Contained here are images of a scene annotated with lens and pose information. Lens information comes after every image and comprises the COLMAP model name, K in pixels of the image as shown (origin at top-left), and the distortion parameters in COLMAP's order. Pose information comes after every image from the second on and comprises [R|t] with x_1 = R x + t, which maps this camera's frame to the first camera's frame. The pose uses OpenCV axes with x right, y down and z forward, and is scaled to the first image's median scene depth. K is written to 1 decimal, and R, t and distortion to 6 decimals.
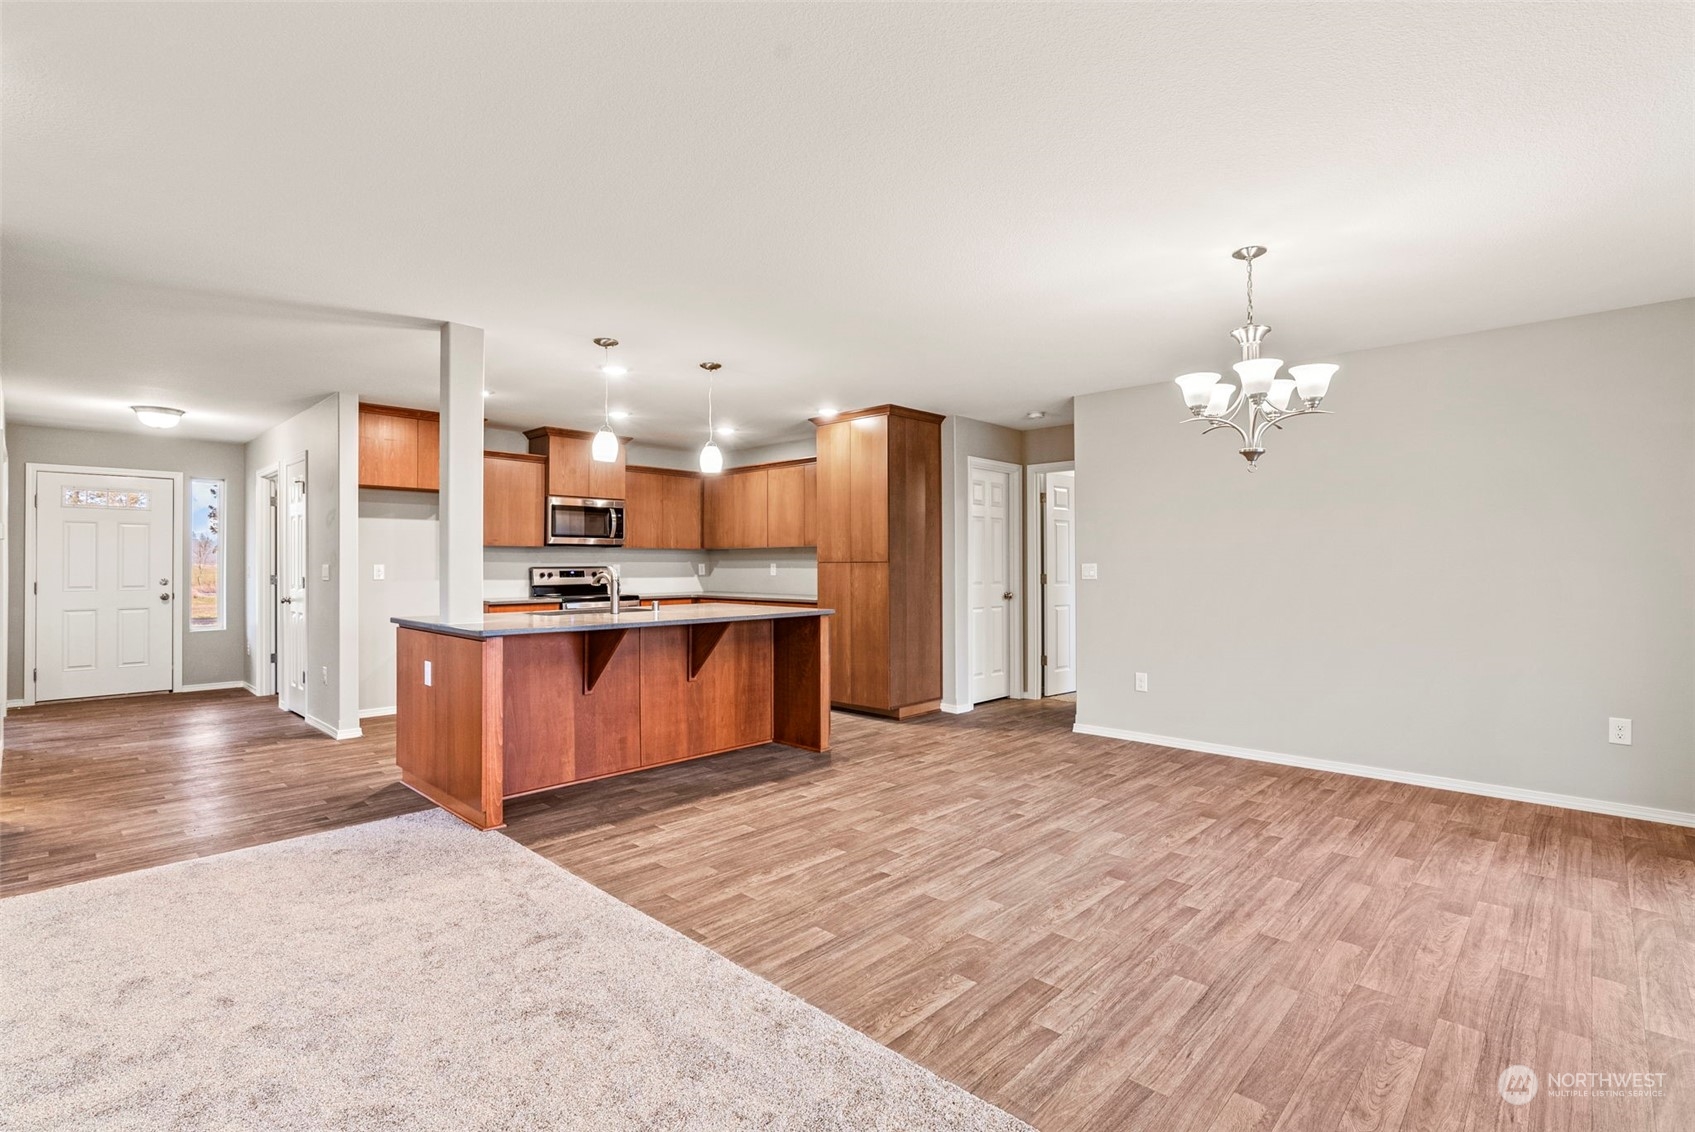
lens RADIAL K [[788.1, 0, 850.9], [0, 788.1, 562.6], [0, 0, 1]] dist [-0.013031, 0.005742]
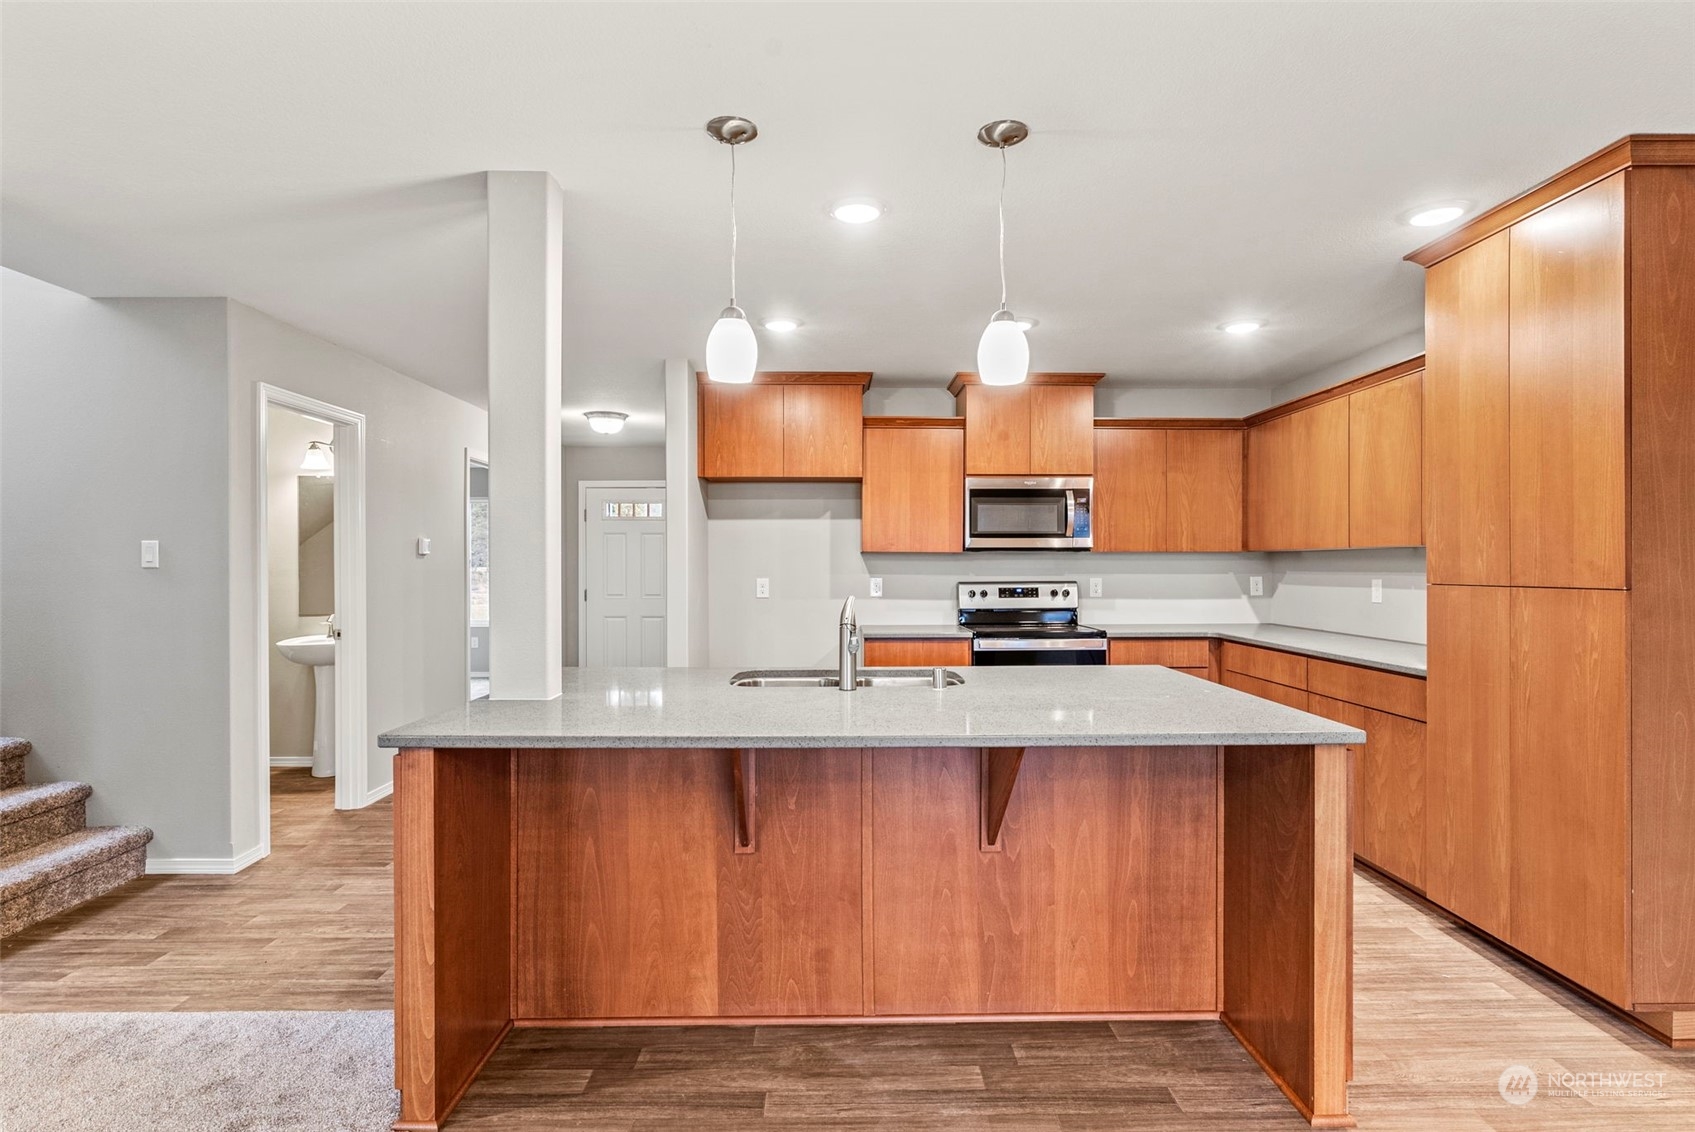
lens RADIAL K [[850.4, 0, 851.2], [0, 850.4, 568.7], [0, 0, 1]] dist [-0.004424, 0.001182]
pose [[0.698549, 0.003318, -0.715555, 0.085529], [0.002592, 0.999971, 0.007167, -0.015355], [0.715558, -0.006862, 0.698520, 0.547239]]
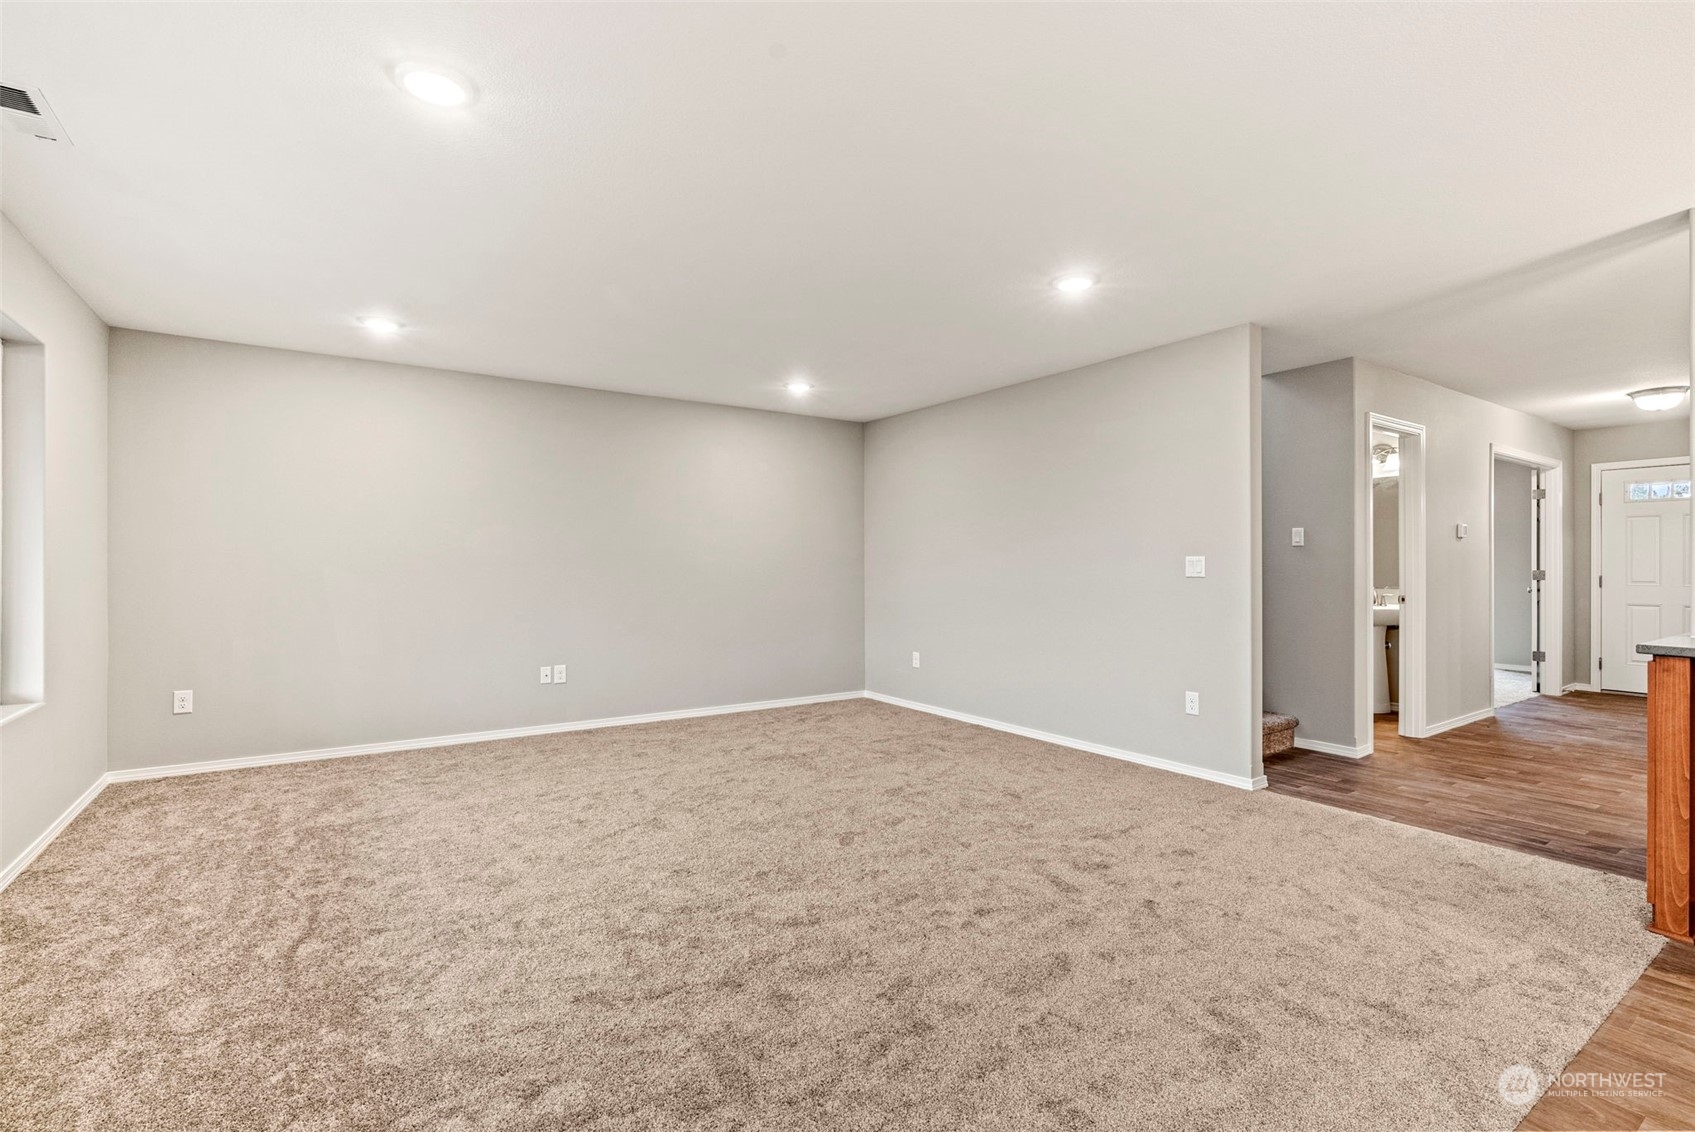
lens RADIAL K [[773.4, 0, 855.4], [0, 773.4, 565.9], [0, 0, 1]] dist [-0.008339, 0.004864]
pose [[-0.212021, 0.002032, -0.977263, 0.236561], [0.003517, 0.999993, 0.001317, 0.007766], [0.977259, -0.003158, -0.212027, 0.298064]]
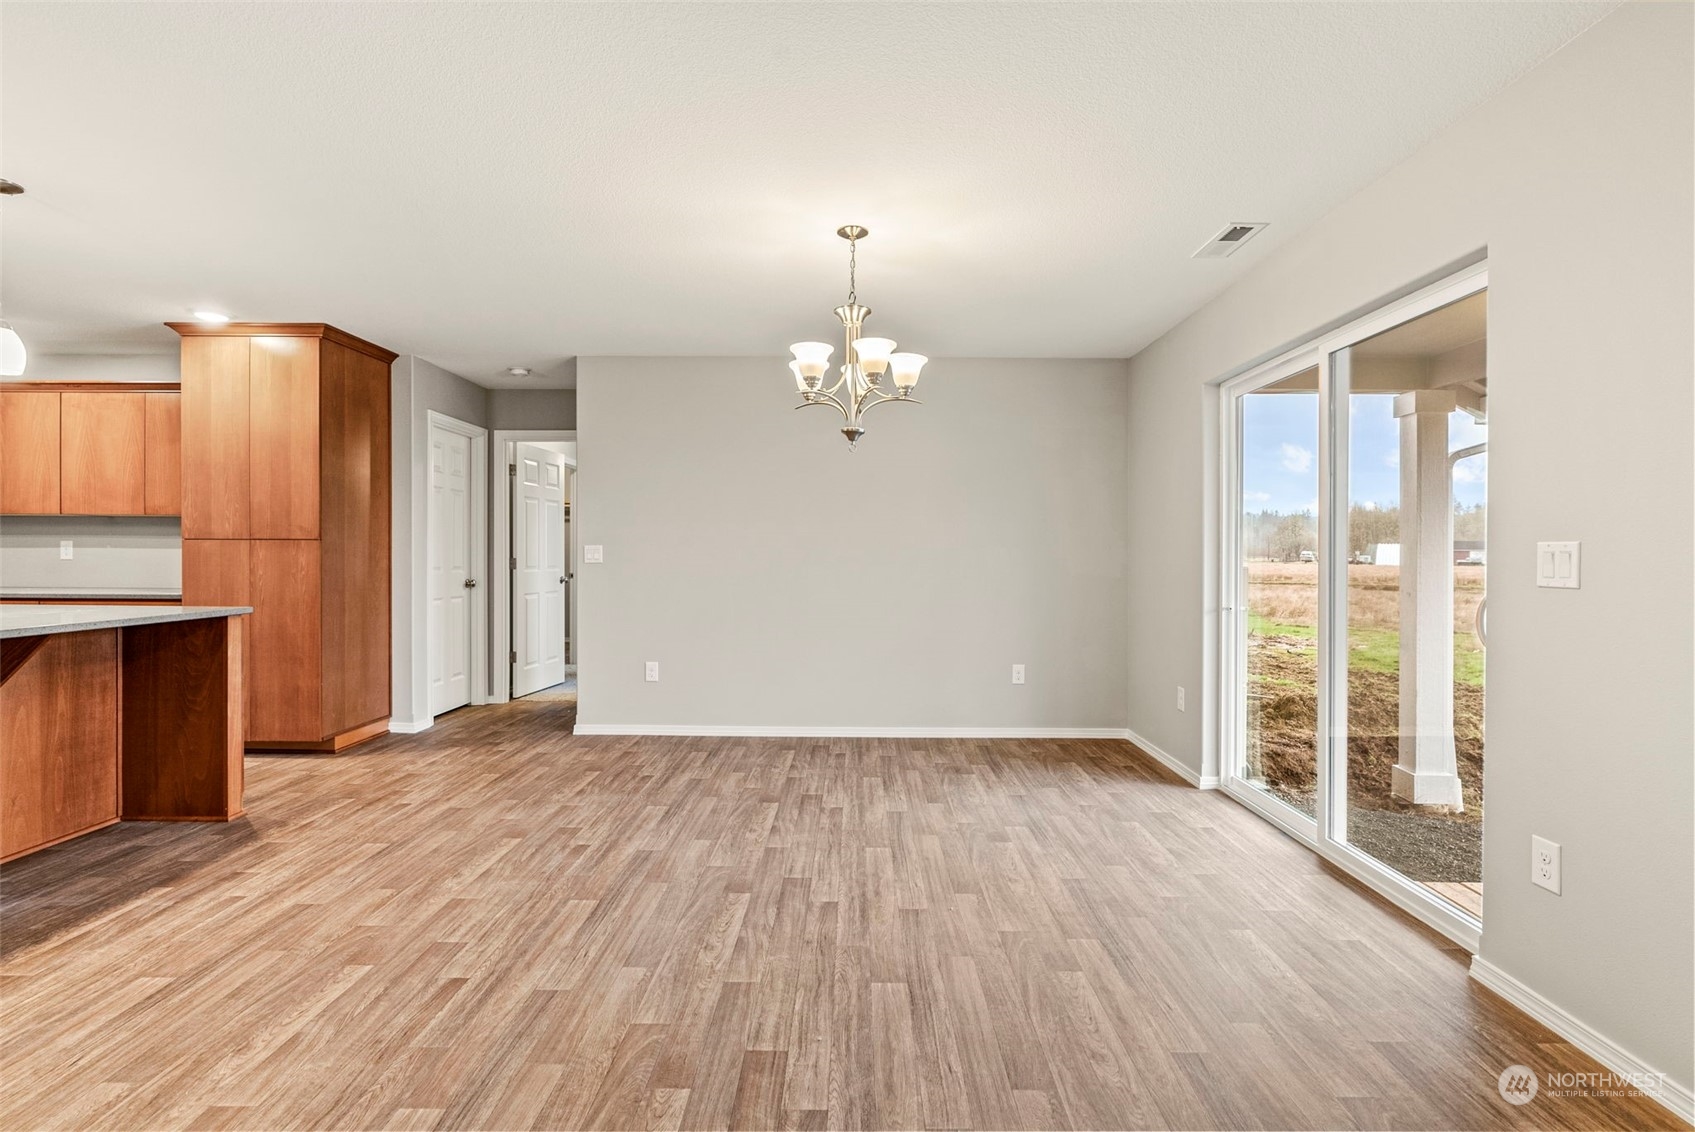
lens RADIAL K [[788.1, 0, 850.9], [0, 788.1, 562.6], [0, 0, 1]] dist [-0.013031, 0.005742]
pose [[0.729235, 0.000293, 0.684263, -0.101671], [-0.009987, 0.999898, 0.010215, 0.009144], [-0.684191, -0.014283, 0.729163, 0.149212]]
